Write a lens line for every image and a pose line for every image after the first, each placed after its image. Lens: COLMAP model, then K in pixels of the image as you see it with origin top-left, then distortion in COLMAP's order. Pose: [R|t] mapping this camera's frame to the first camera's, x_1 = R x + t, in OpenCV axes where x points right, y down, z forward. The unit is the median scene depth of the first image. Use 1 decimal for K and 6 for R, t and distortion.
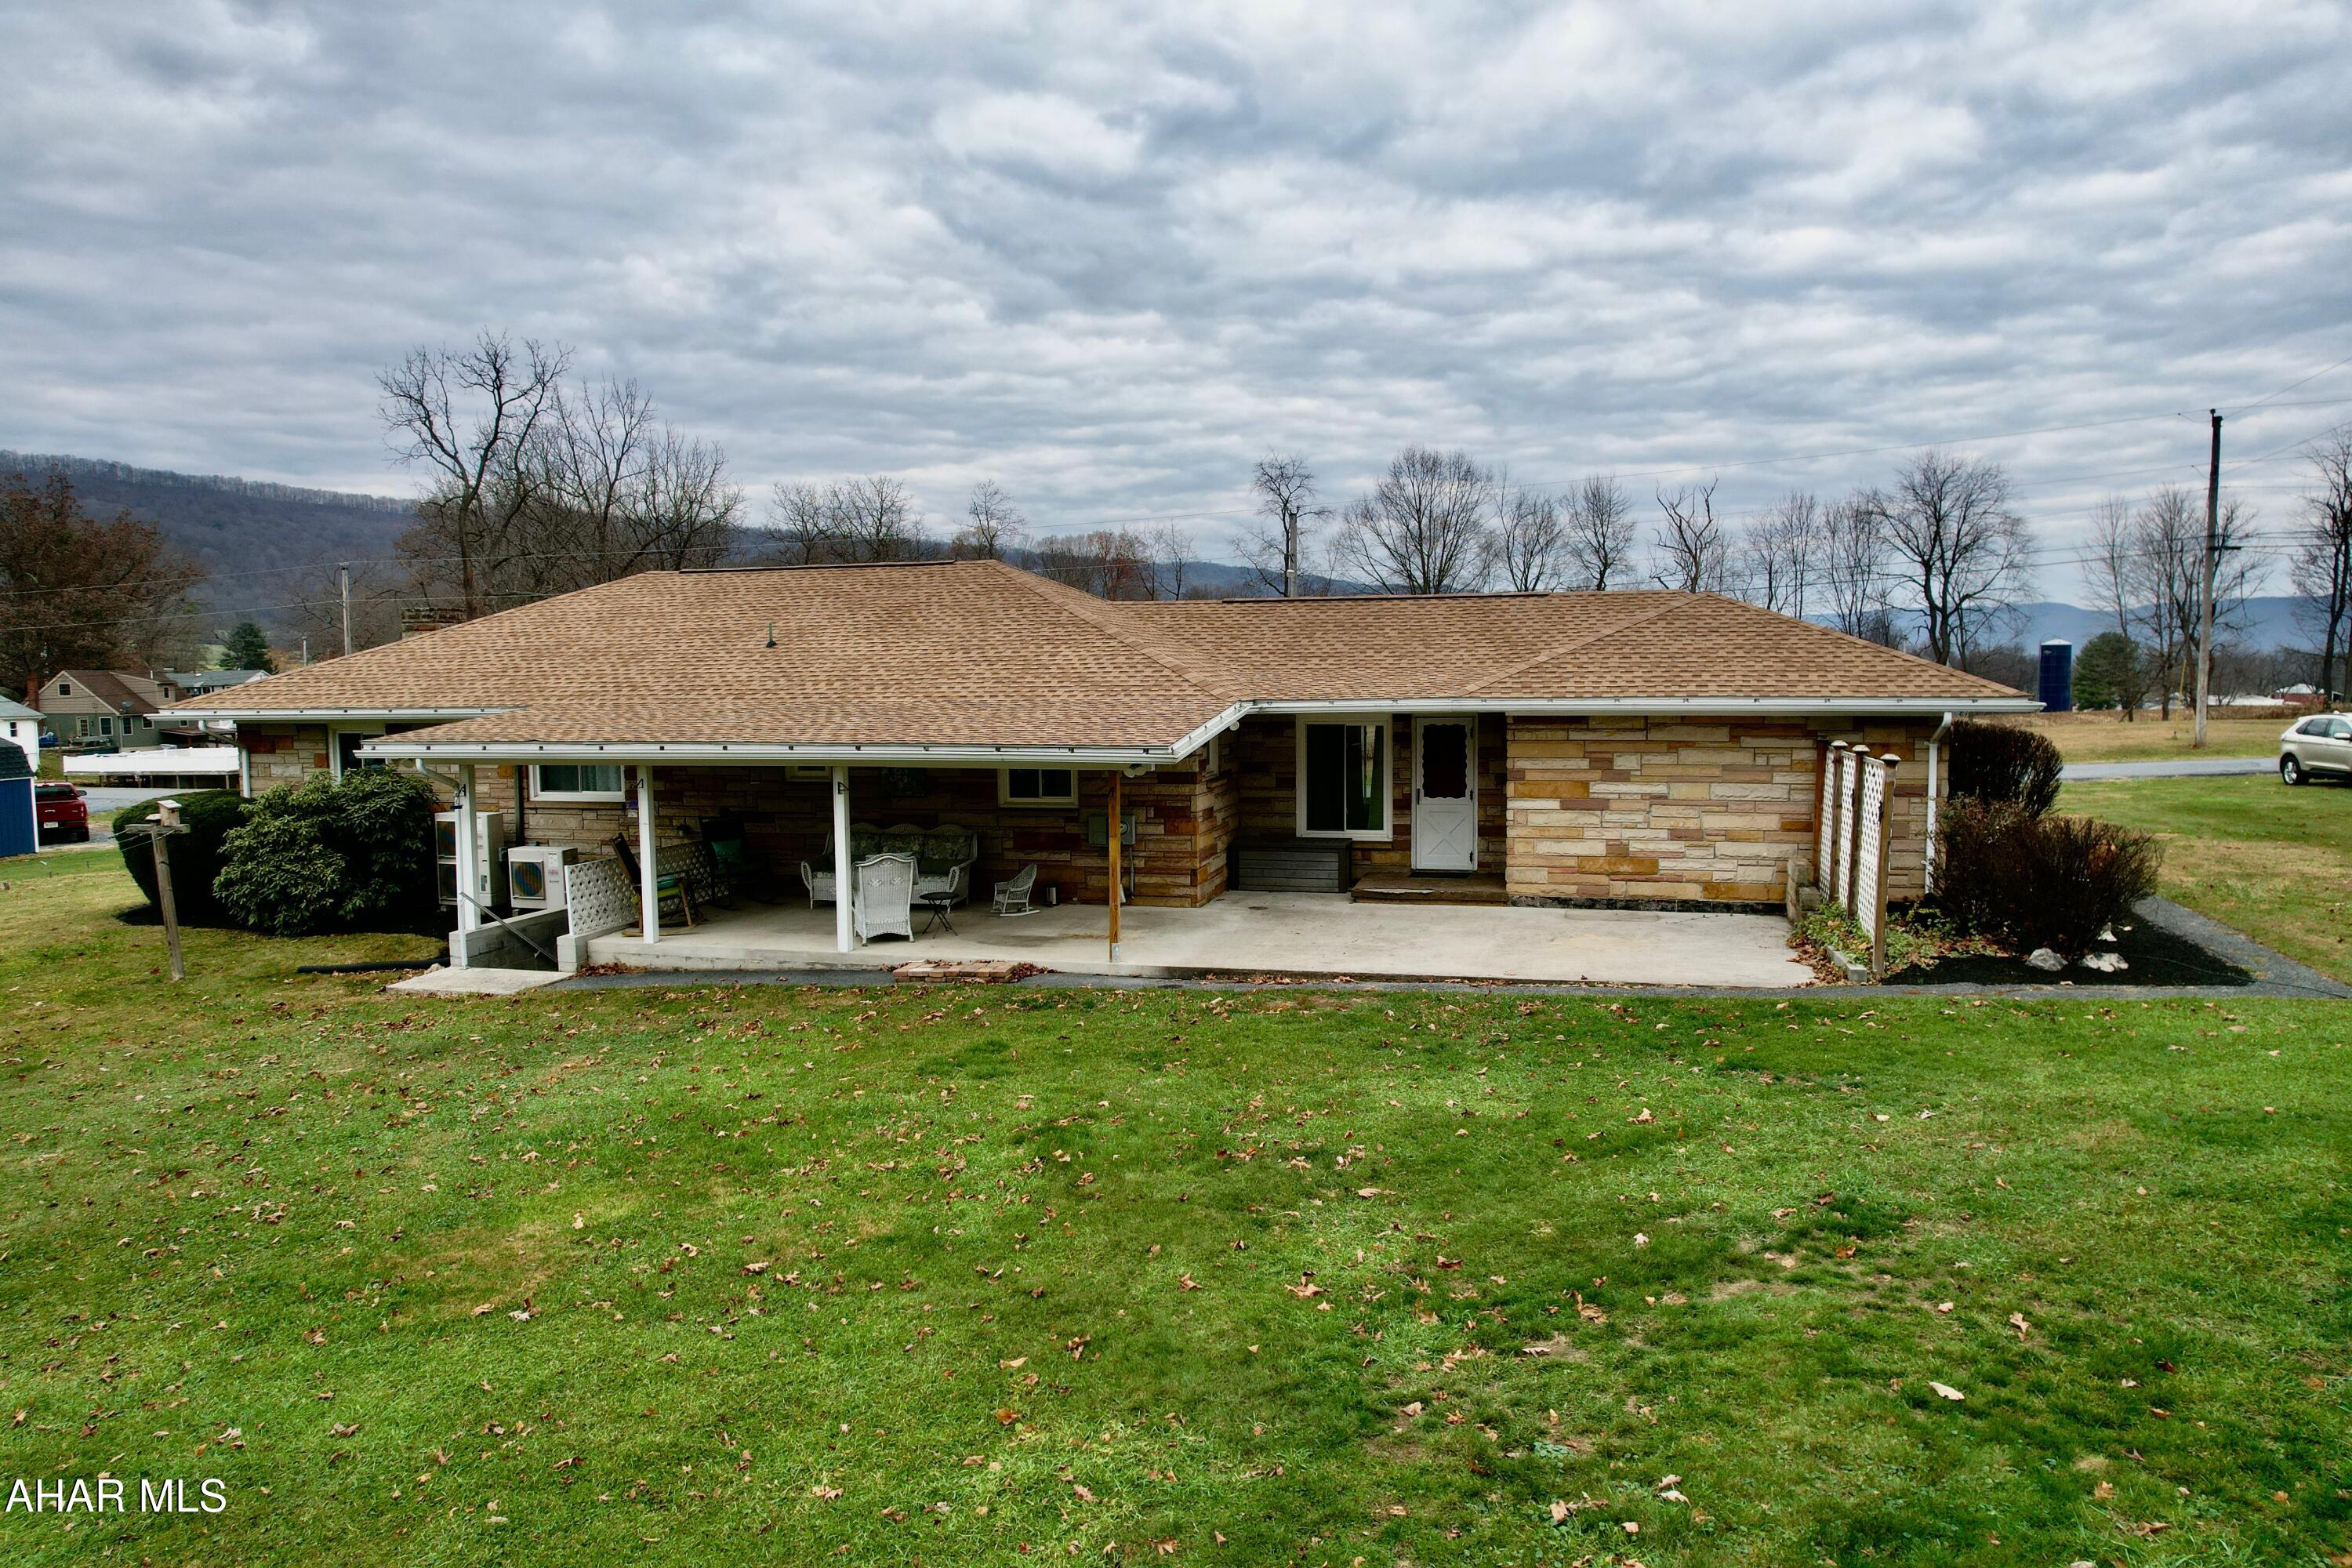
lens RADIAL K [[1462.7, 0, 1176.0], [0, 1462.7, 784.0], [0, 0, 1]] dist [-0.072548, 0.059804]
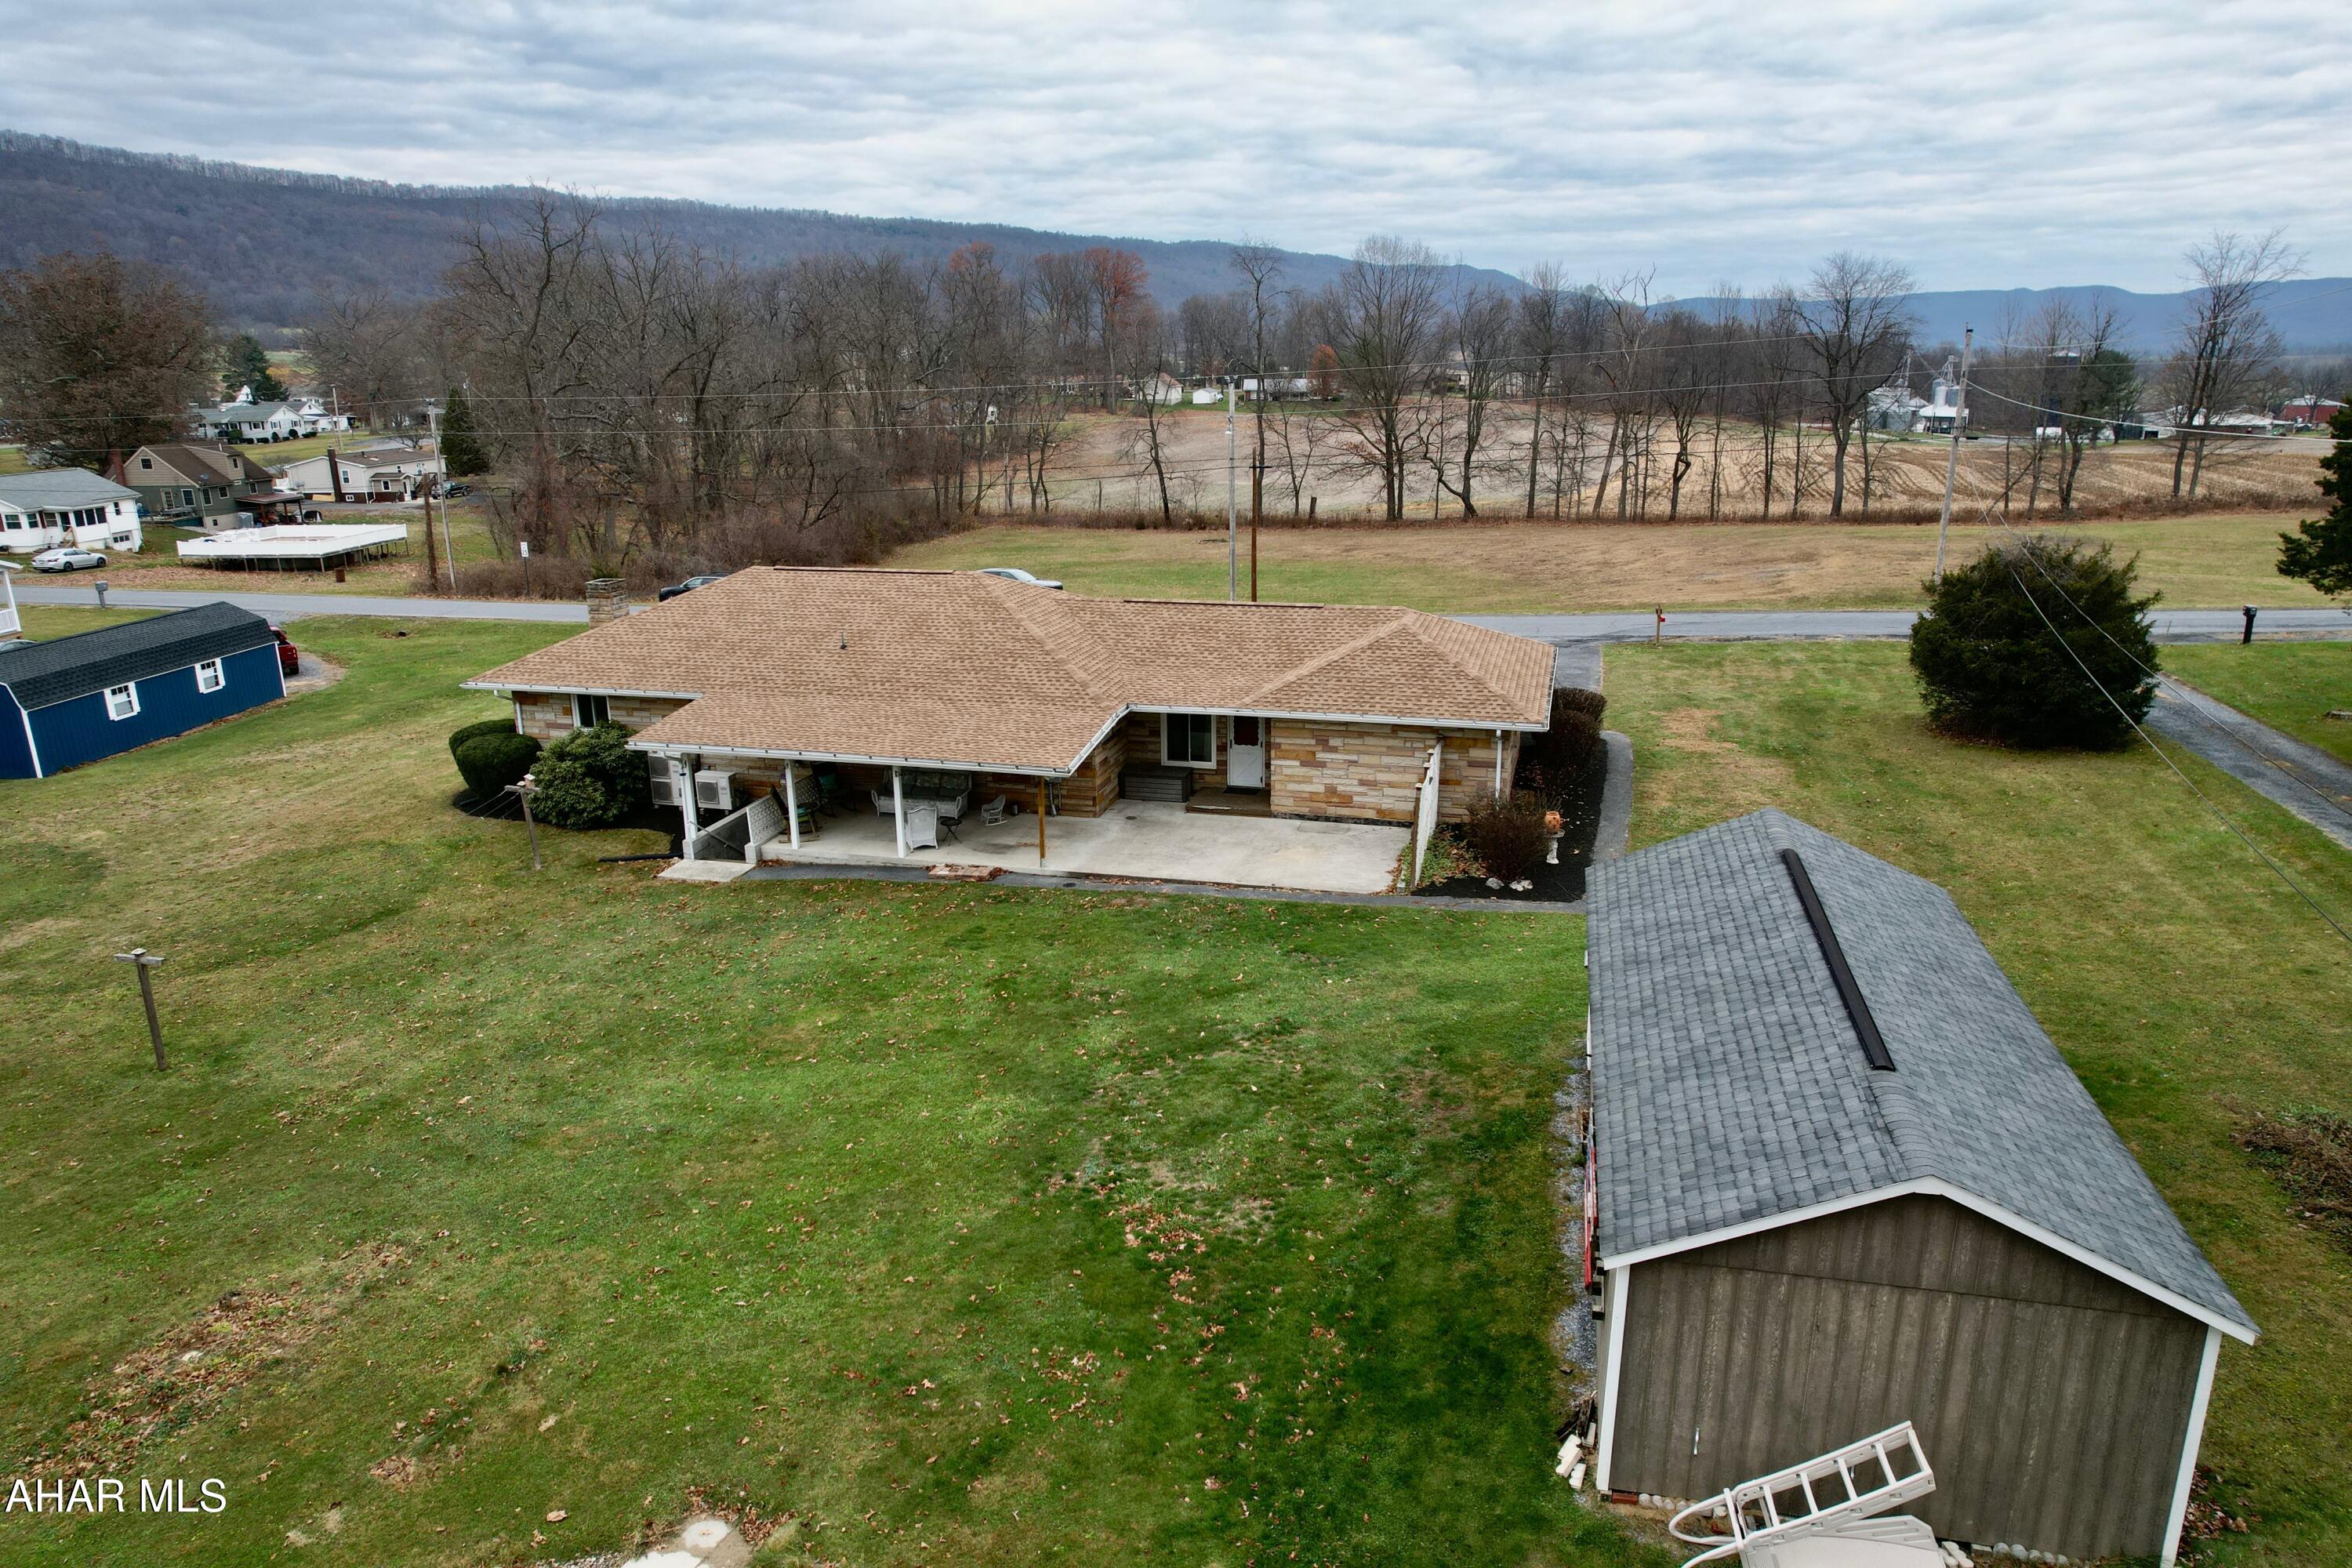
lens RADIAL K [[1462.7, 0, 1176.0], [0, 1462.7, 784.0], [0, 0, 1]] dist [-0.072548, 0.059804]
pose [[0.999966, -0.002246, -0.007957, 0.131889], [0.003864, 0.977774, 0.209625, -0.344662], [0.007309, -0.209648, 0.977750, -0.764294]]
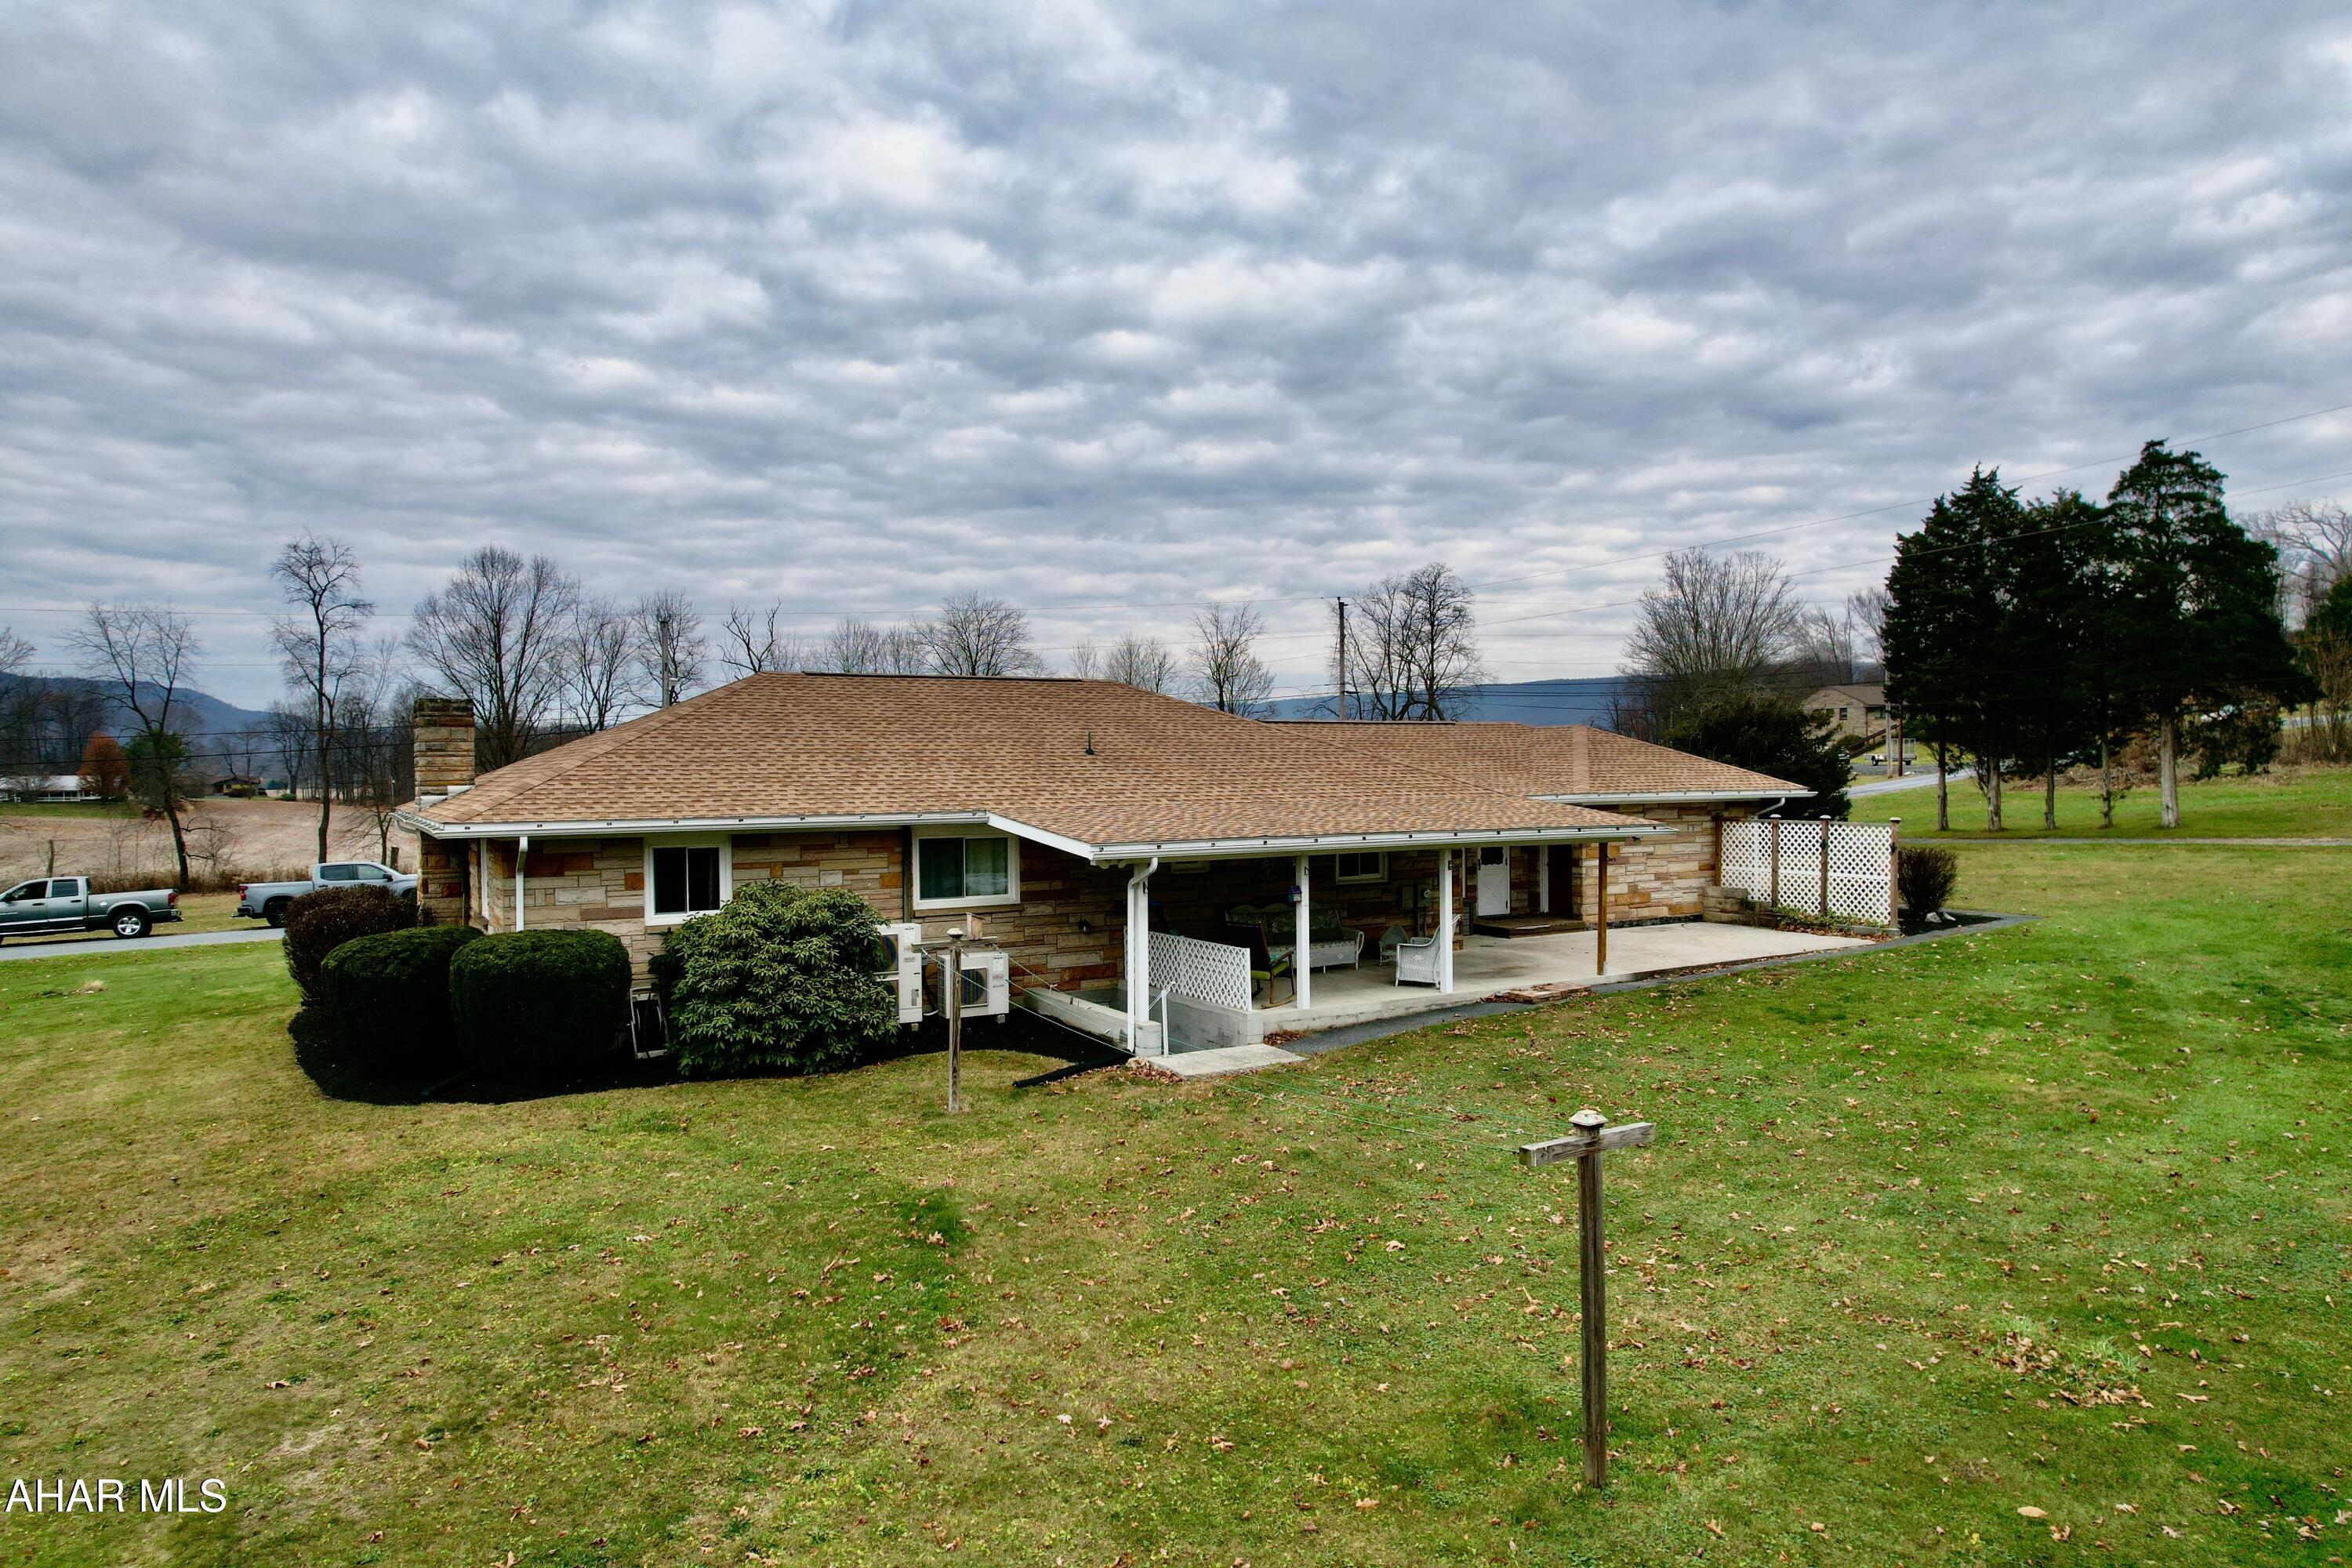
lens RADIAL K [[1456.9, 0, 1124.8], [0, 1456.9, 753.4], [0, 0, 1]] dist [-0.061670, 0.057398]
pose [[0.731835, 0.010388, 0.681403, -1.207625], [0.054452, 0.995796, -0.073663, -0.015974], [-0.679303, 0.091013, 0.728192, 0.219104]]
